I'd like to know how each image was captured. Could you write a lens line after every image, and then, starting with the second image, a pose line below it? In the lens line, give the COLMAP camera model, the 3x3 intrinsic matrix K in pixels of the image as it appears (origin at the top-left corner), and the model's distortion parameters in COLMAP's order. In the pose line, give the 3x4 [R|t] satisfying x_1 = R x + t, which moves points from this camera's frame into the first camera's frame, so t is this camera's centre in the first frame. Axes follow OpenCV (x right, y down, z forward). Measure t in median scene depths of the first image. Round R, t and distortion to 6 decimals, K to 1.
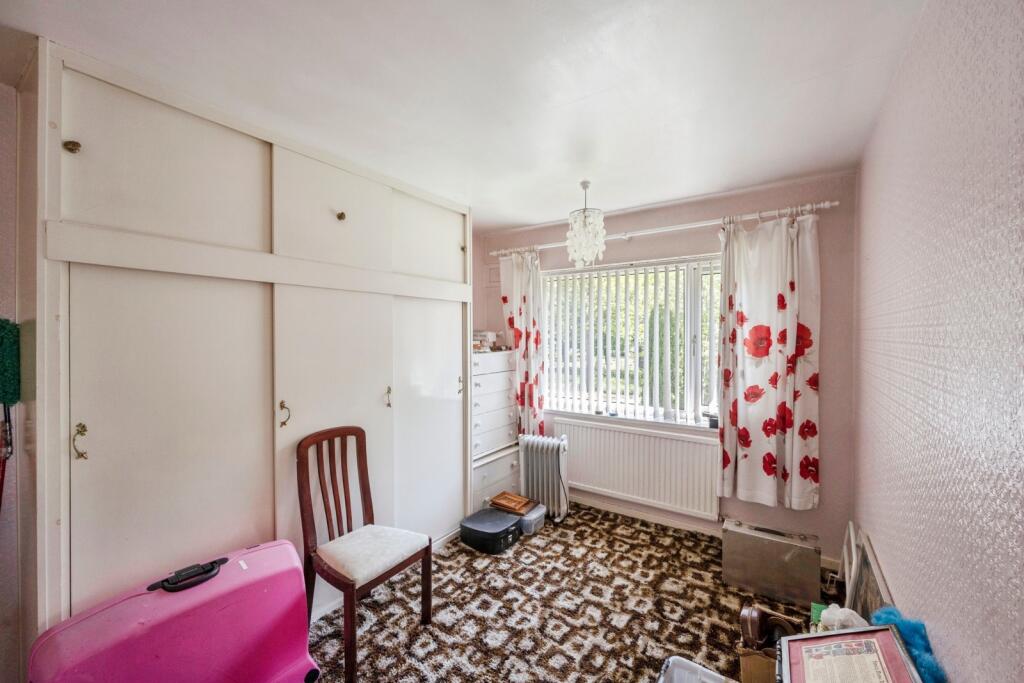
lens RADIAL K [[426.4, 0, 505.3], [0, 426.4, 342.1], [0, 0, 1]] dist [0.007906, -0.000137]
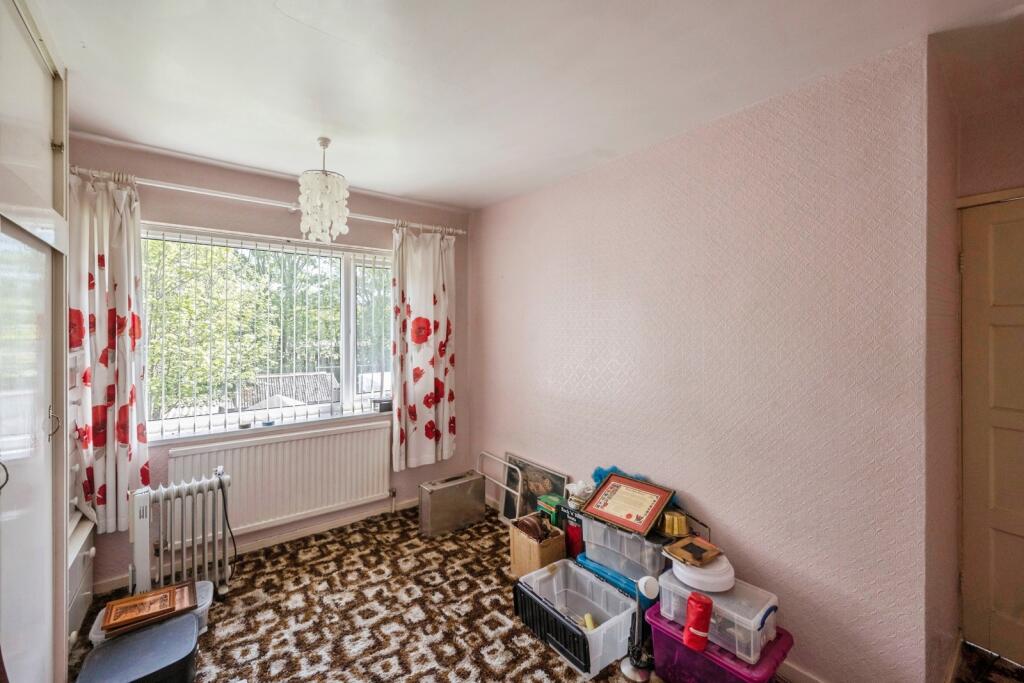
lens RADIAL K [[426.4, 0, 541.3], [0, 426.4, 326.7], [0, 0, 1]] dist [0.007906, -0.000137]
pose [[0.256614, 0.005978, 0.966495, -0.482962], [0.015325, 0.999830, -0.010253, 0.005515], [-0.966392, 0.017442, 0.256479, 0.365713]]
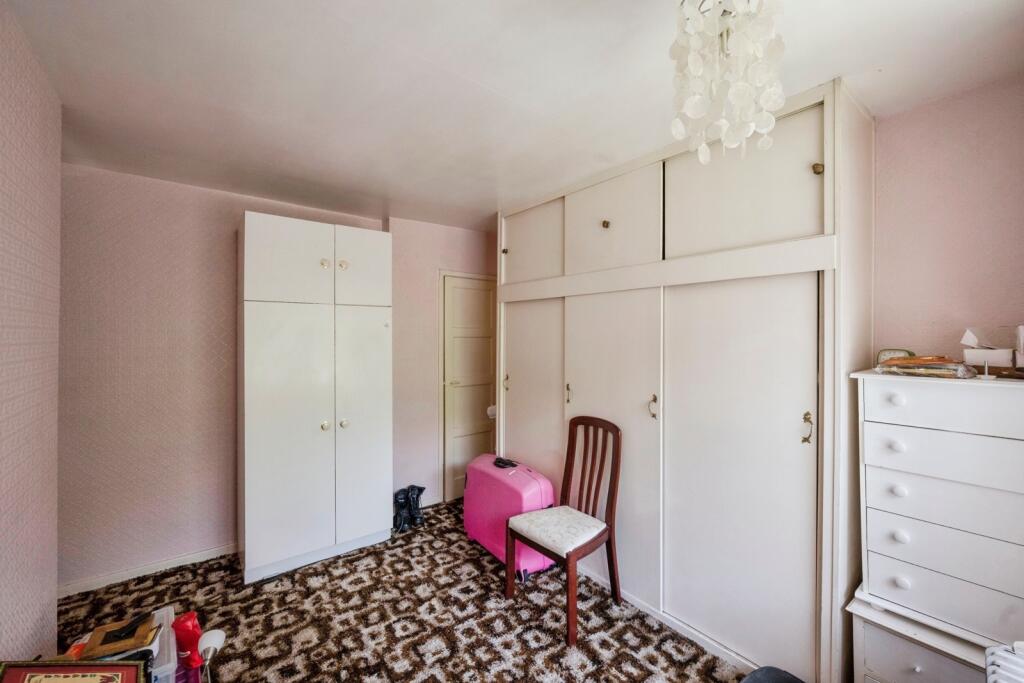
lens RADIAL K [[426.4, 0, 501.8], [0, 426.4, 339.0], [0, 0, 1]] dist [0.007906, -0.000137]
pose [[-0.322984, -0.007714, -0.946373, 0.924017], [-0.034153, 0.999410, 0.003510, 0.001793], [0.945788, 0.033455, -0.323057, 1.420070]]
